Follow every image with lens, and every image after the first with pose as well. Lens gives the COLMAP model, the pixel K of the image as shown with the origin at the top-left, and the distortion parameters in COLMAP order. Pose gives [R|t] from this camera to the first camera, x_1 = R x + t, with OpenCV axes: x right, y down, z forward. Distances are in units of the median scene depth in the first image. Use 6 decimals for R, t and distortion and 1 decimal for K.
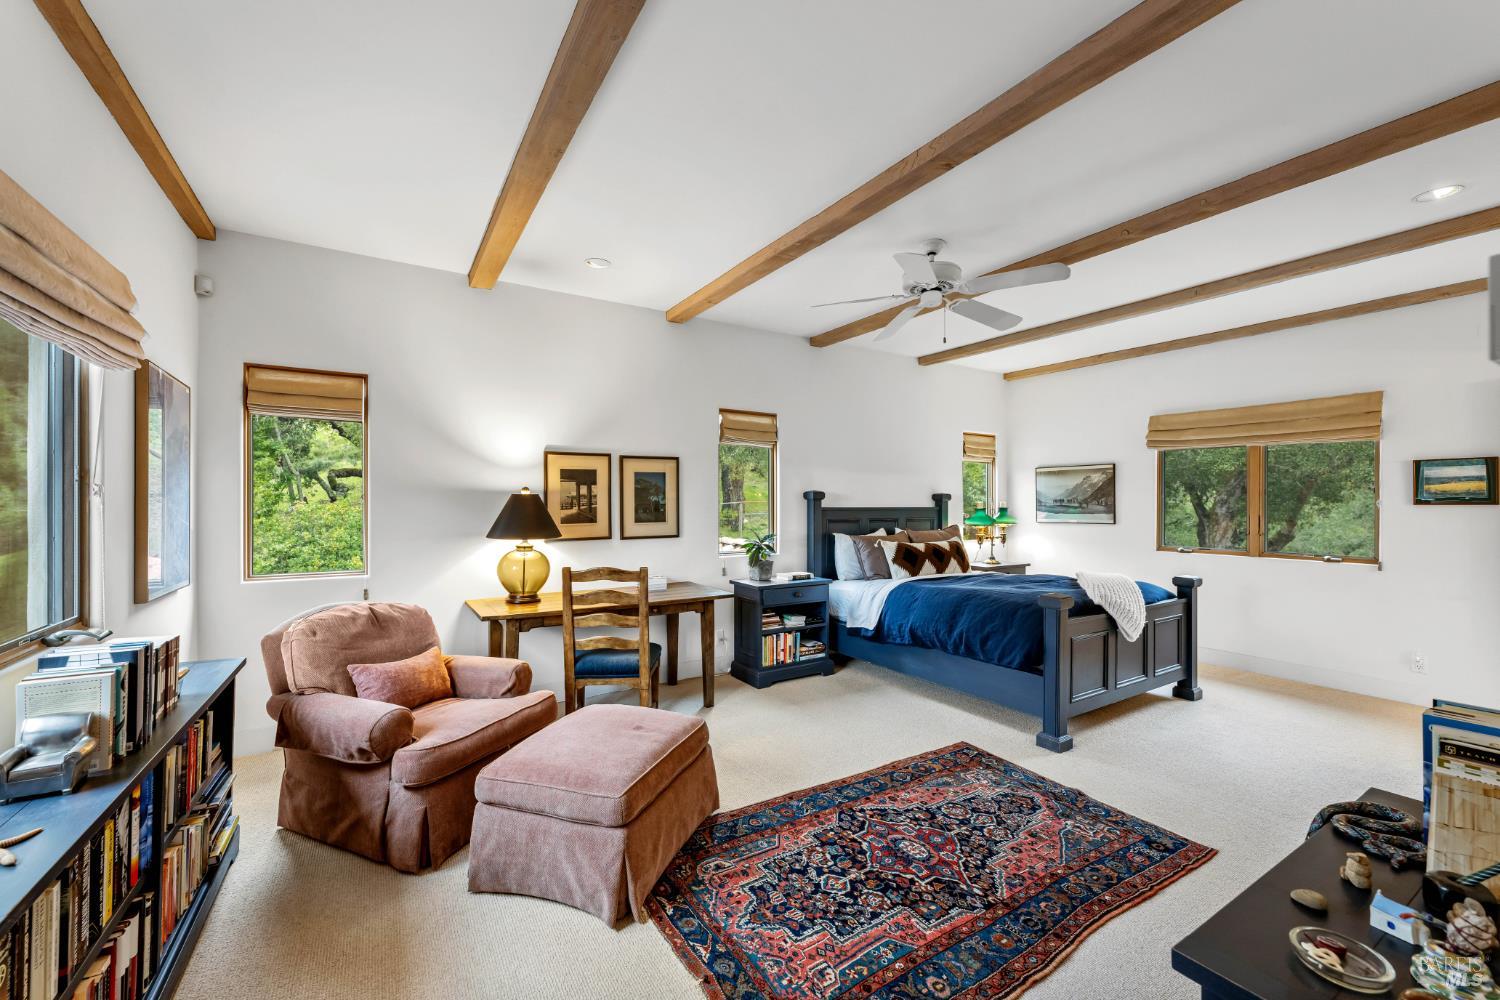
lens RADIAL K [[586.5, 0, 750.0], [0, 586.5, 500.0], [0, 0, 1]] dist [-0.001288, -0.000120]
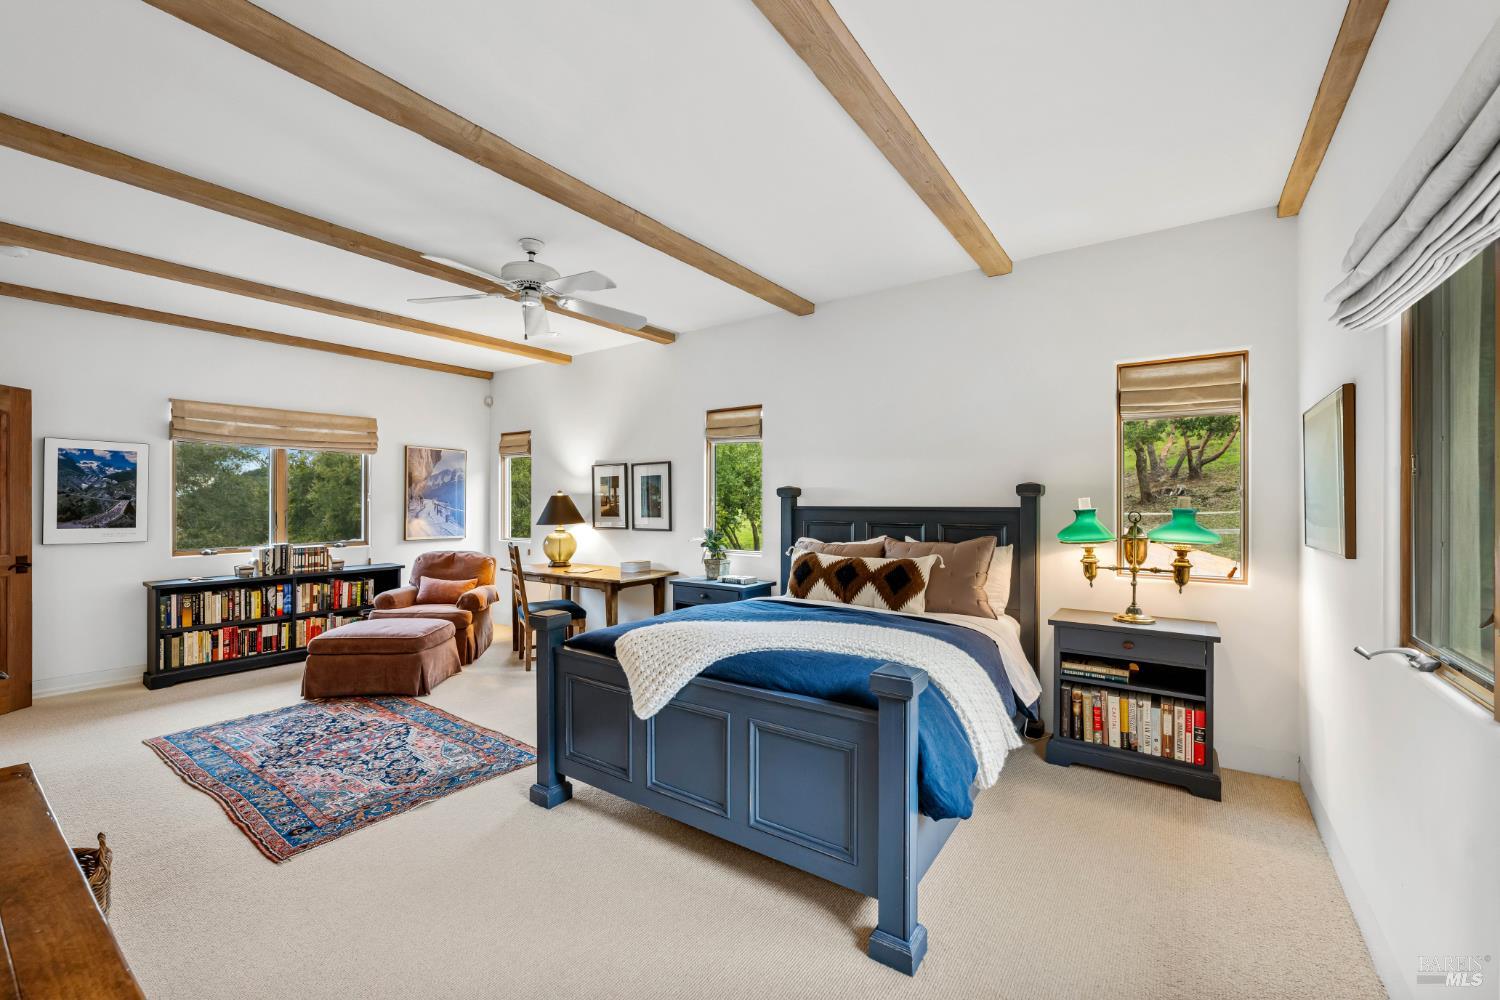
lens RADIAL K [[612.3, 0, 750.0], [0, 612.3, 500.0], [0, 0, 1]] dist [-0.000323, -0.000074]
pose [[0.392522, -0.007099, -0.919715, 1.233992], [0.003775, 0.999974, -0.006108, 0.012845], [0.919735, -0.001074, 0.392539, 0.807751]]
